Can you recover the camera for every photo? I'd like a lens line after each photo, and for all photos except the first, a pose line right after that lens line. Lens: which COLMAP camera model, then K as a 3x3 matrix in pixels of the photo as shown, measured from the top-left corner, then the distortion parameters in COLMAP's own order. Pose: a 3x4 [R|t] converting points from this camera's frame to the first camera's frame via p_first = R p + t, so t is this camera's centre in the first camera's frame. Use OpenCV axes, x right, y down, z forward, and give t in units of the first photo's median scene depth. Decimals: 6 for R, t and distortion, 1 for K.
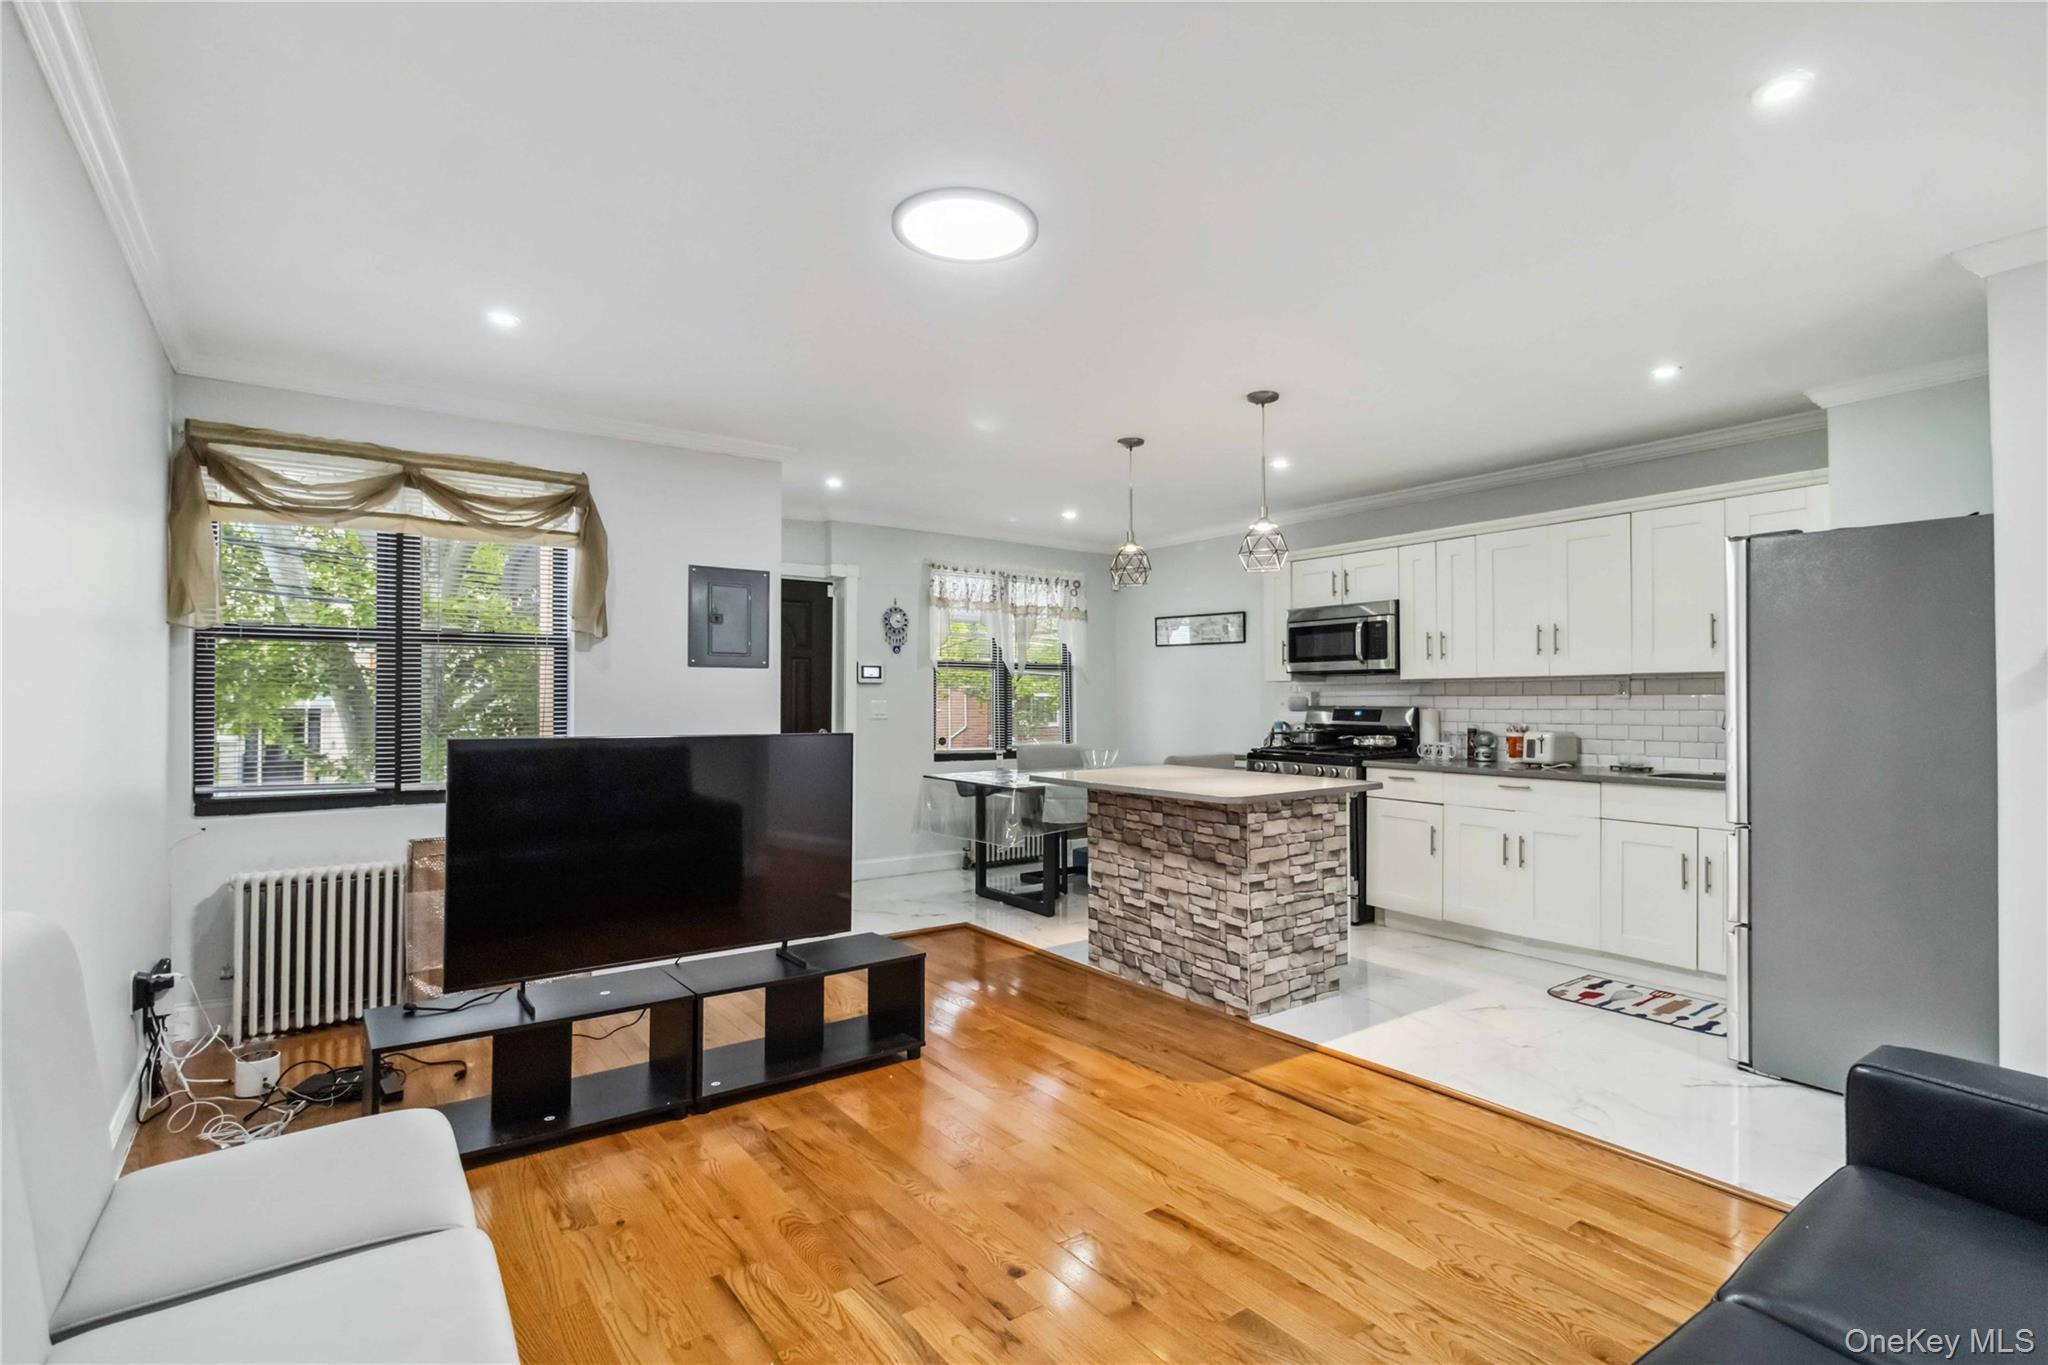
lens RADIAL K [[969.9, 0, 1027.7], [0, 969.9, 687.8], [0, 0, 1]] dist [0.001086, -0.000148]
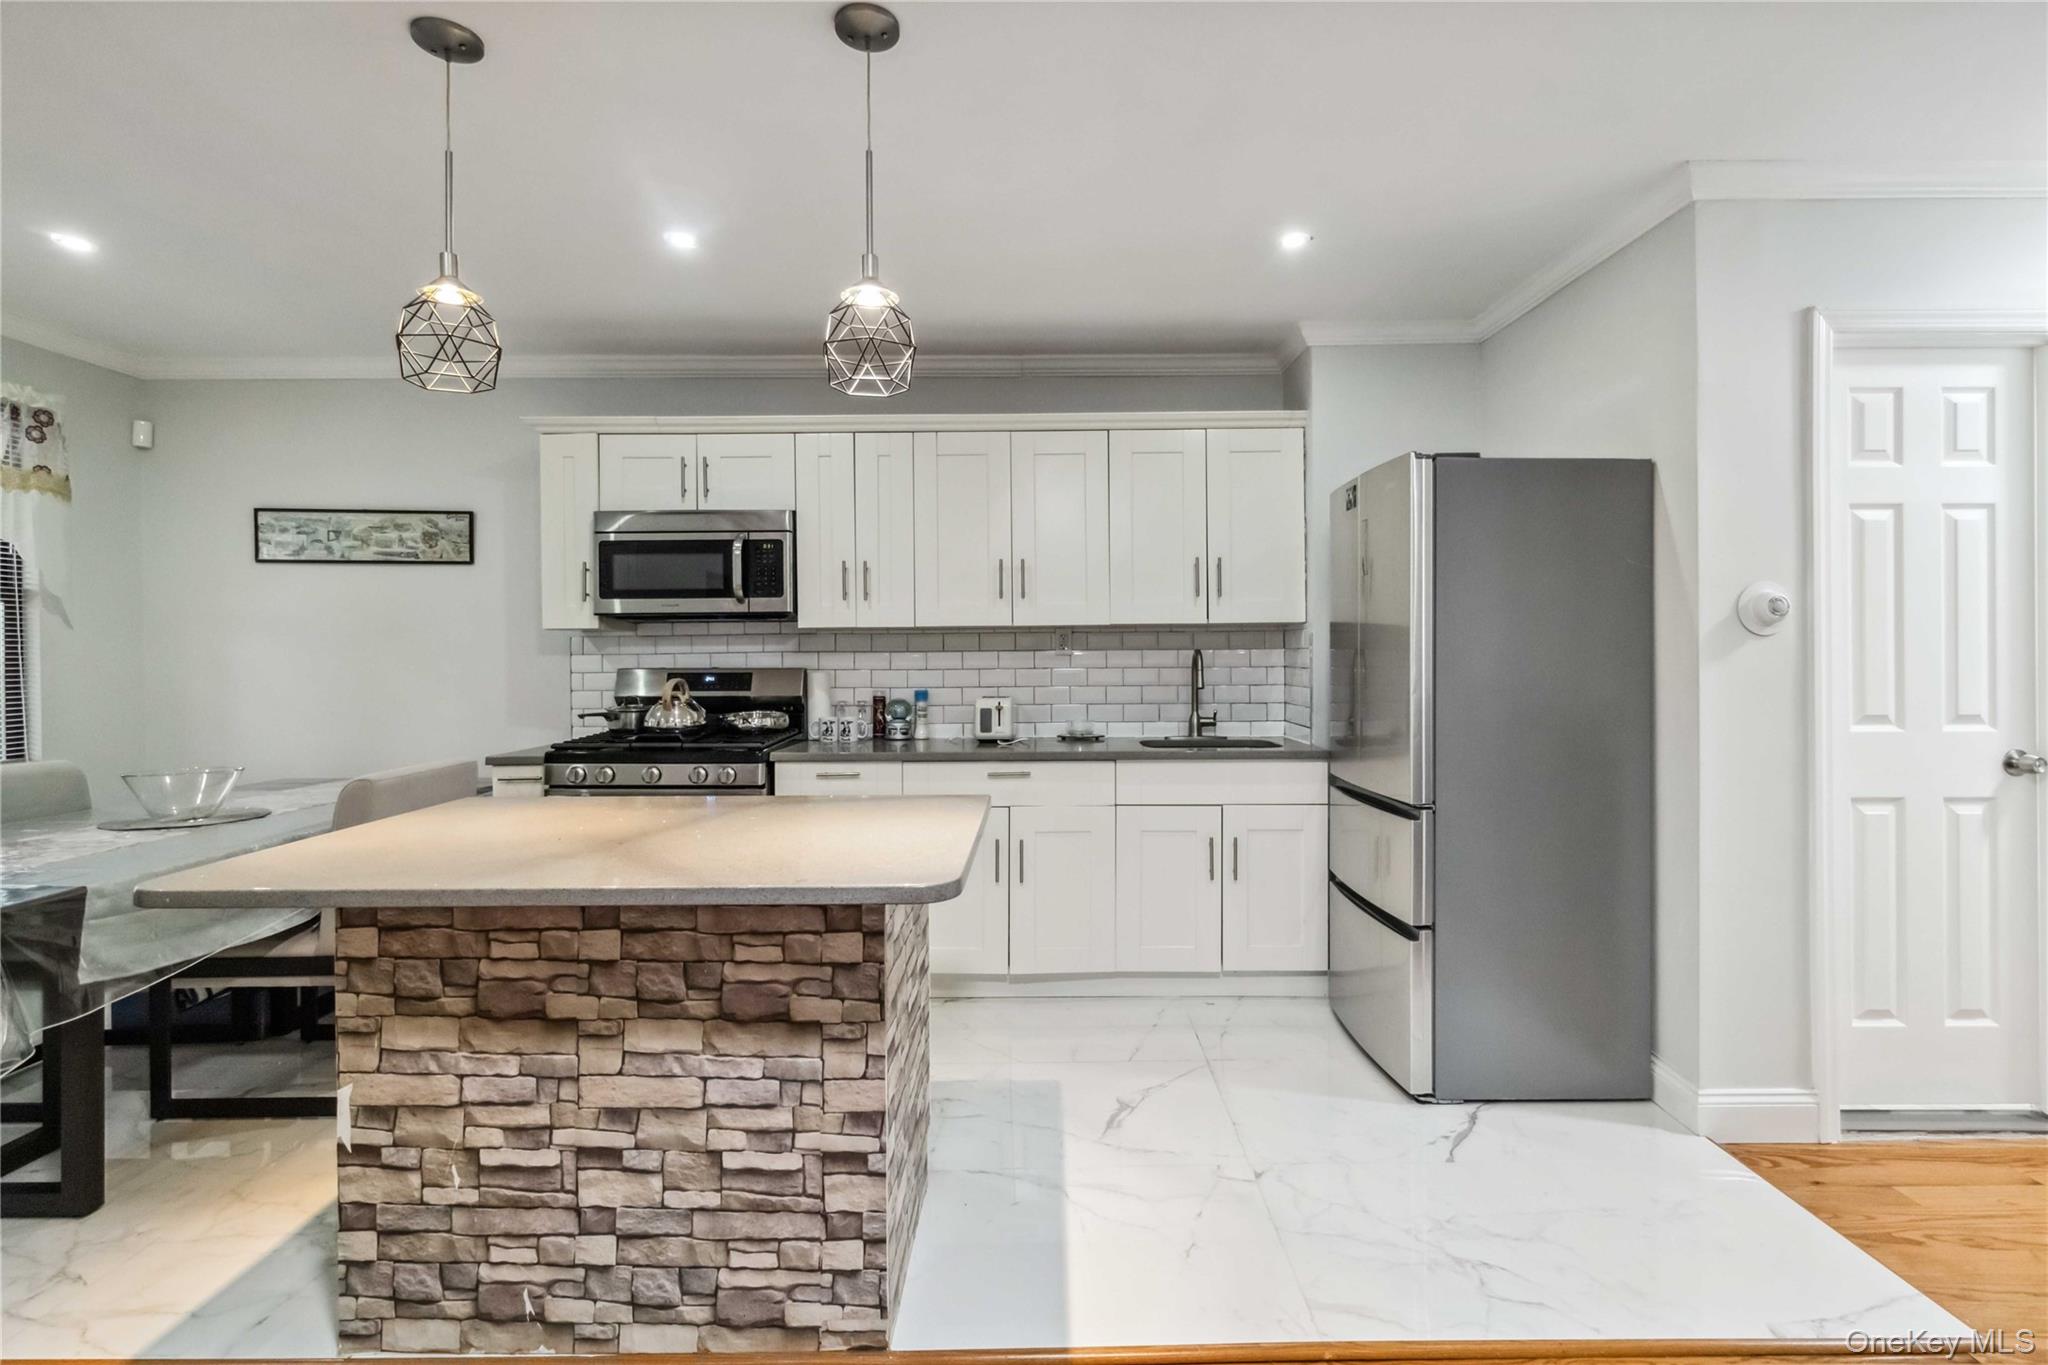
lens RADIAL K [[967.3, 0, 1033.5], [0, 967.3, 659.9], [0, 0, 1]] dist [0.003106, 0.000462]
pose [[0.585582, -0.004878, 0.810599, -0.084146], [-0.003958, 0.999953, 0.008877, 0.008159], [-0.810604, -0.008406, 0.585535, 0.549705]]
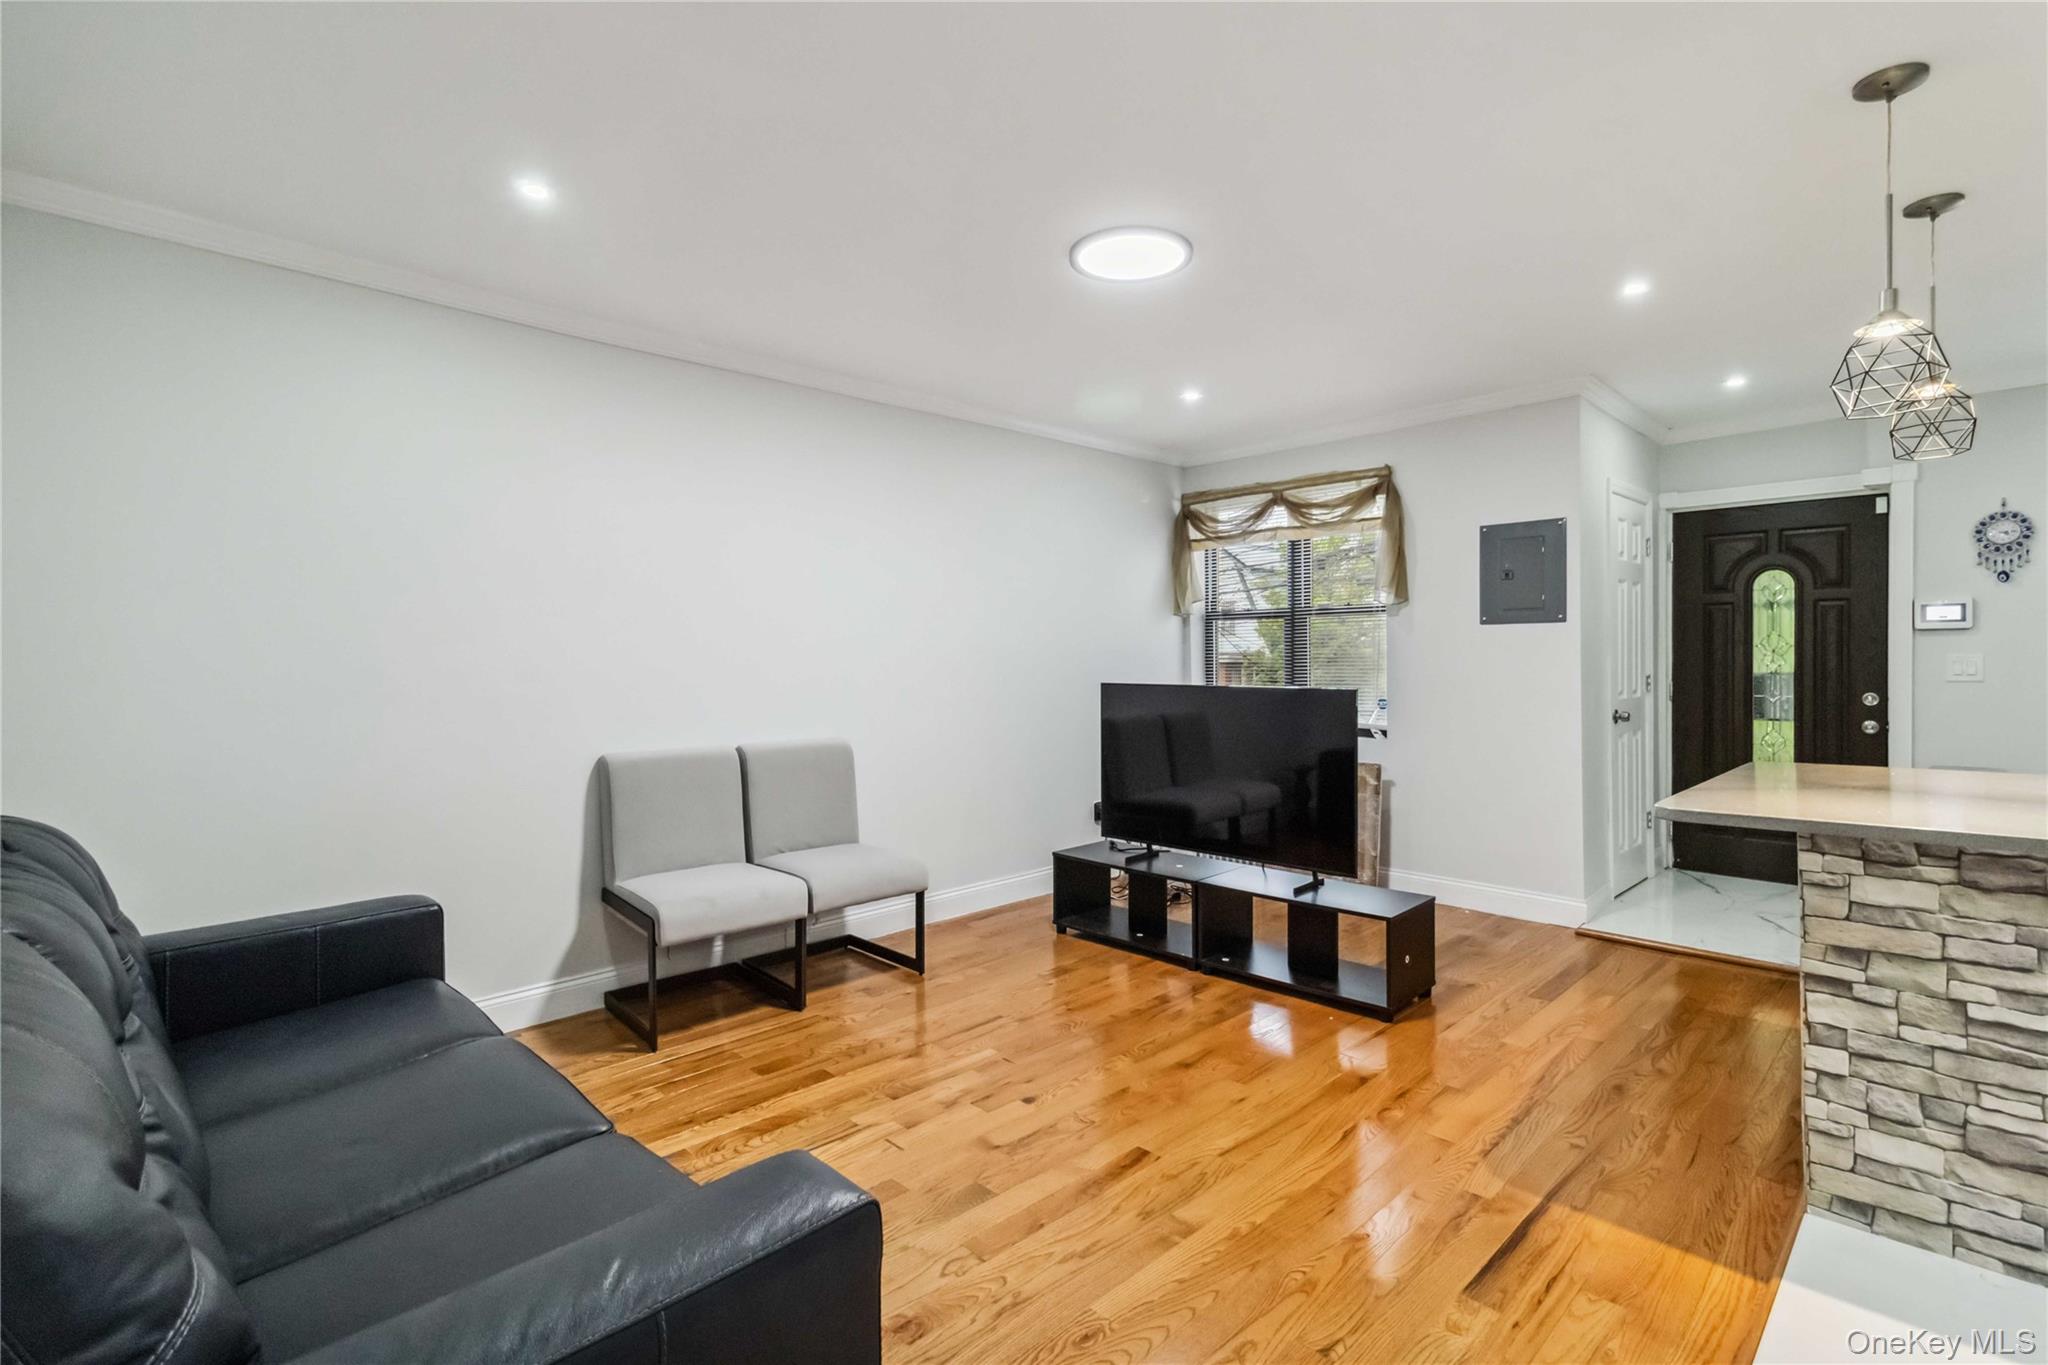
lens RADIAL K [[941.8, 0, 1057.7], [0, 941.8, 668.1], [0, 0, 1]] dist [0.002865, 0.000391]
pose [[0.171146, 0.006604, -0.985224, 0.571582], [0.019131, 0.999767, 0.010025, 0.005957], [0.985060, -0.020564, 0.170979, 0.386459]]
